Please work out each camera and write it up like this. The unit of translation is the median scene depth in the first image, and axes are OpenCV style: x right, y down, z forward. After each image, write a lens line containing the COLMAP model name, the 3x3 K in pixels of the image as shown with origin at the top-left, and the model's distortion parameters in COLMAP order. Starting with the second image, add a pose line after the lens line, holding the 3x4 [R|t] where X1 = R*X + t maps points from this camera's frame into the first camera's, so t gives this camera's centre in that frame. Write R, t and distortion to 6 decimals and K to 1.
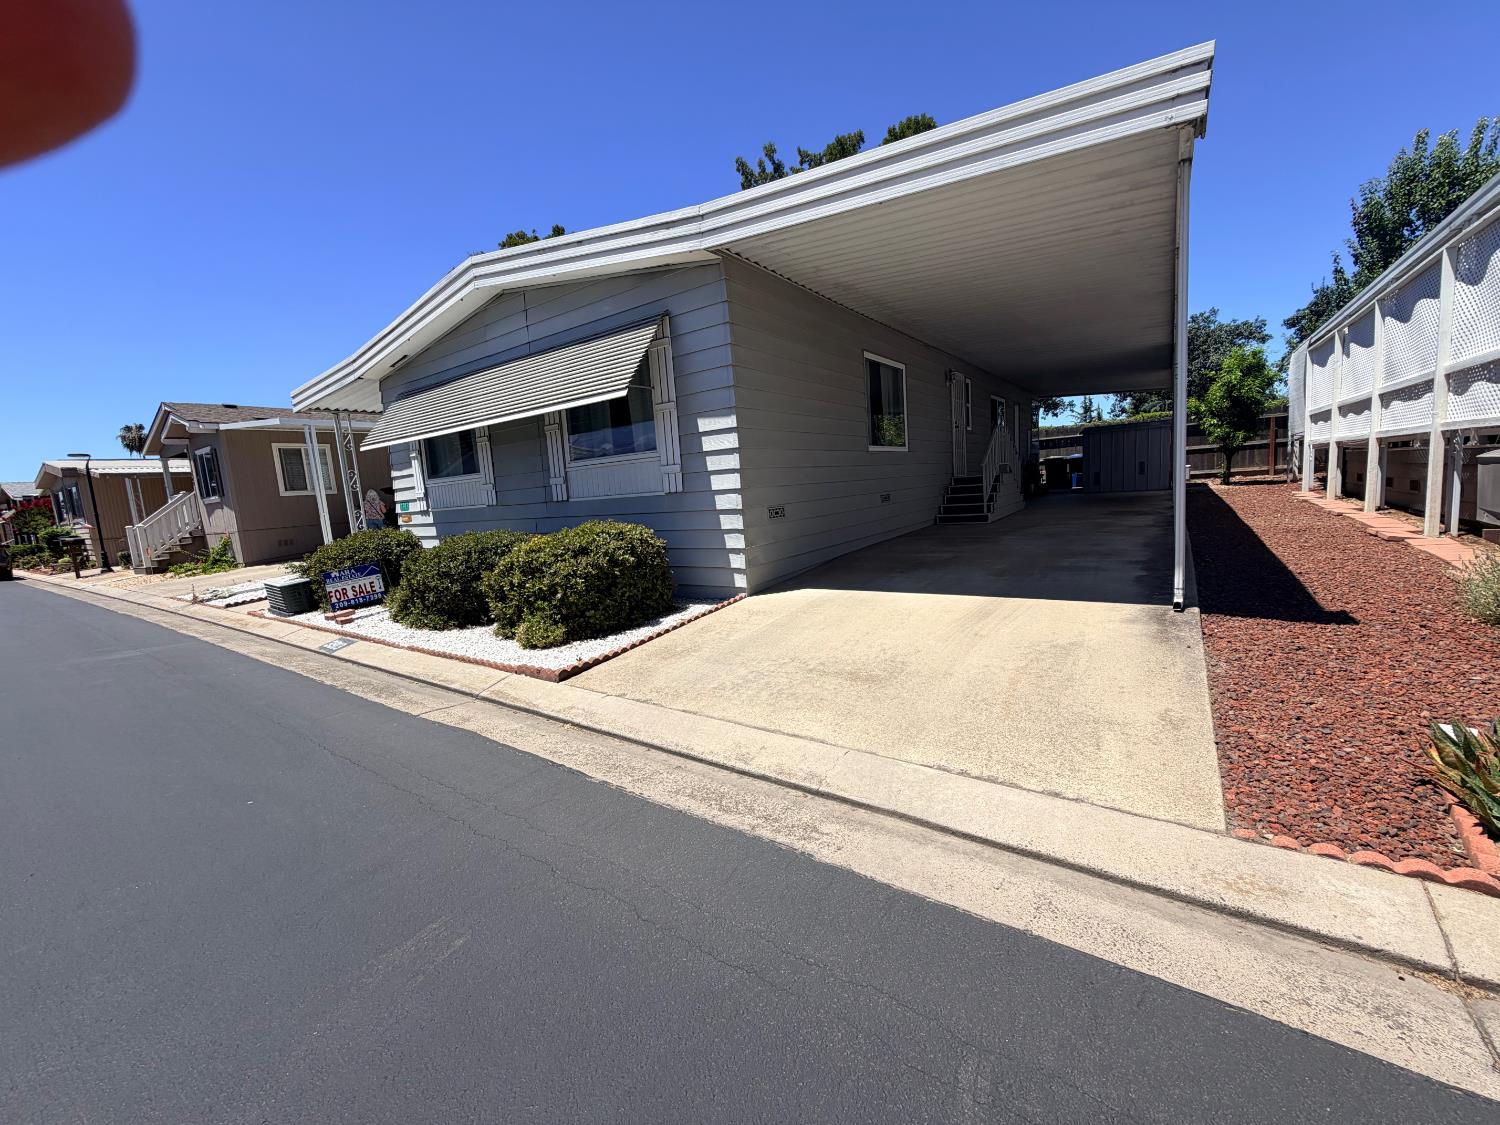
lens RADIAL K [[599.9, 0, 746.8], [0, 599.9, 560.9], [0, 0, 1]] dist [-0.001861, -0.000201]
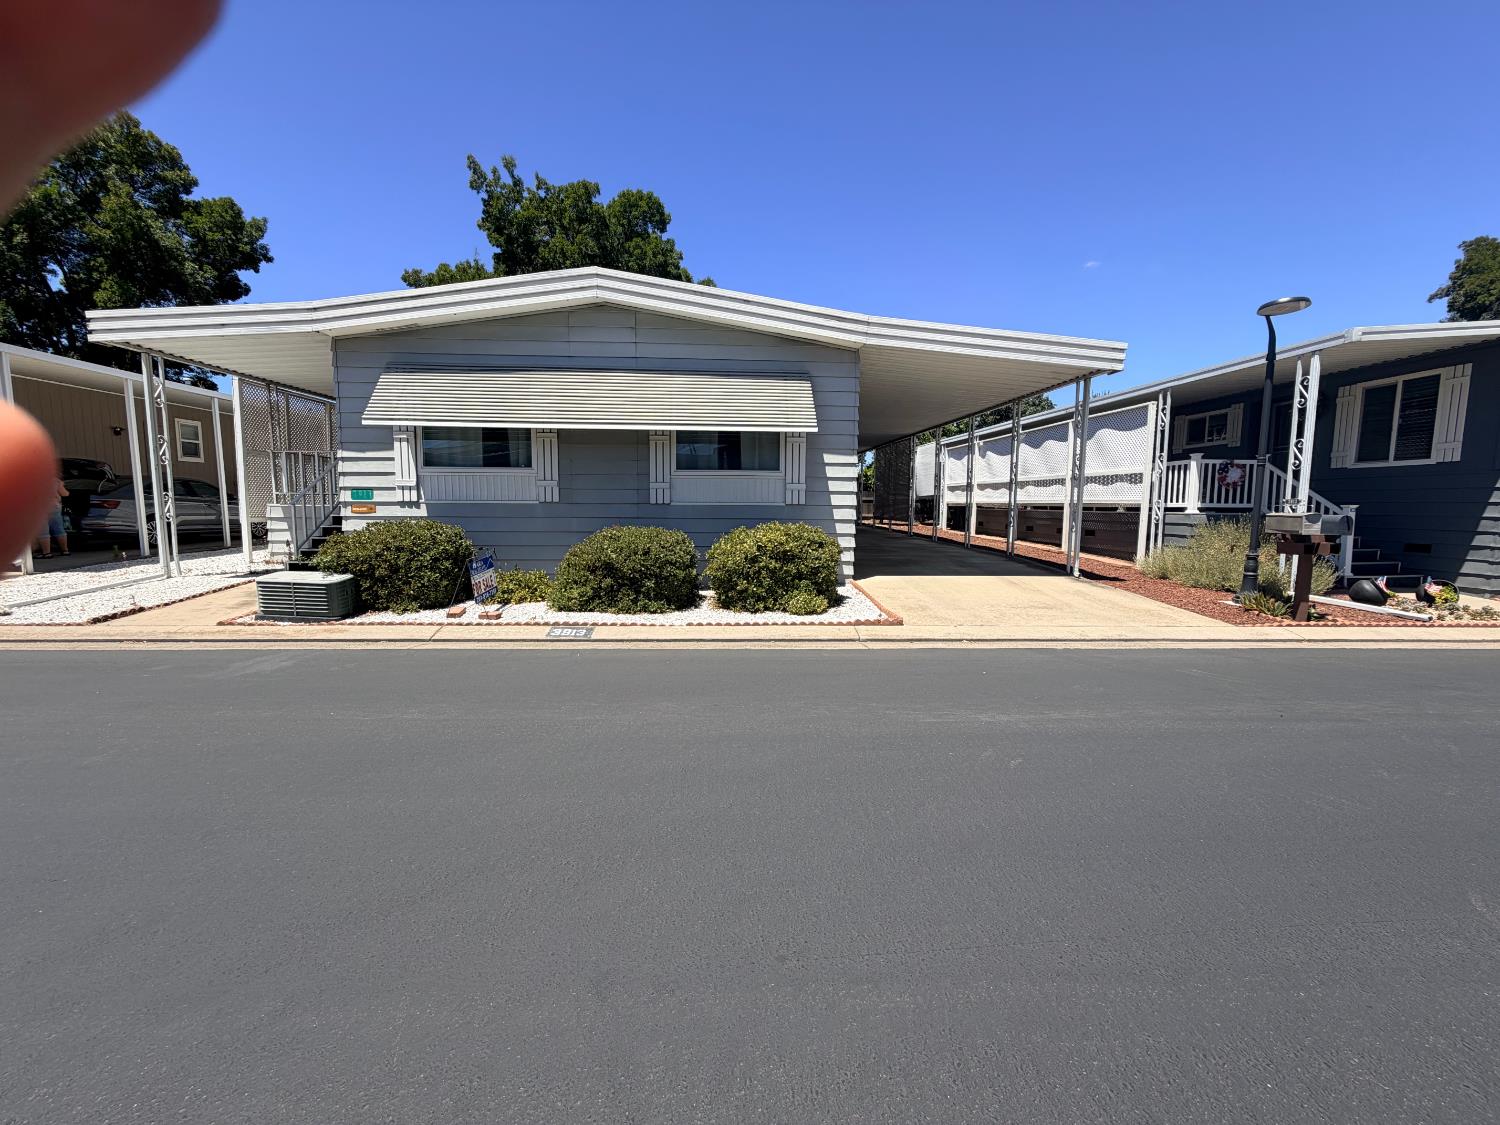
lens RADIAL K [[599.9, 0, 751.8], [0, 599.9, 562.0], [0, 0, 1]] dist [-0.001861, -0.000201]
pose [[0.779602, 0.016738, 0.626051, -0.983430], [0.012211, 0.999046, -0.041916, 0.064196], [-0.626156, 0.040323, 0.778654, 0.032381]]
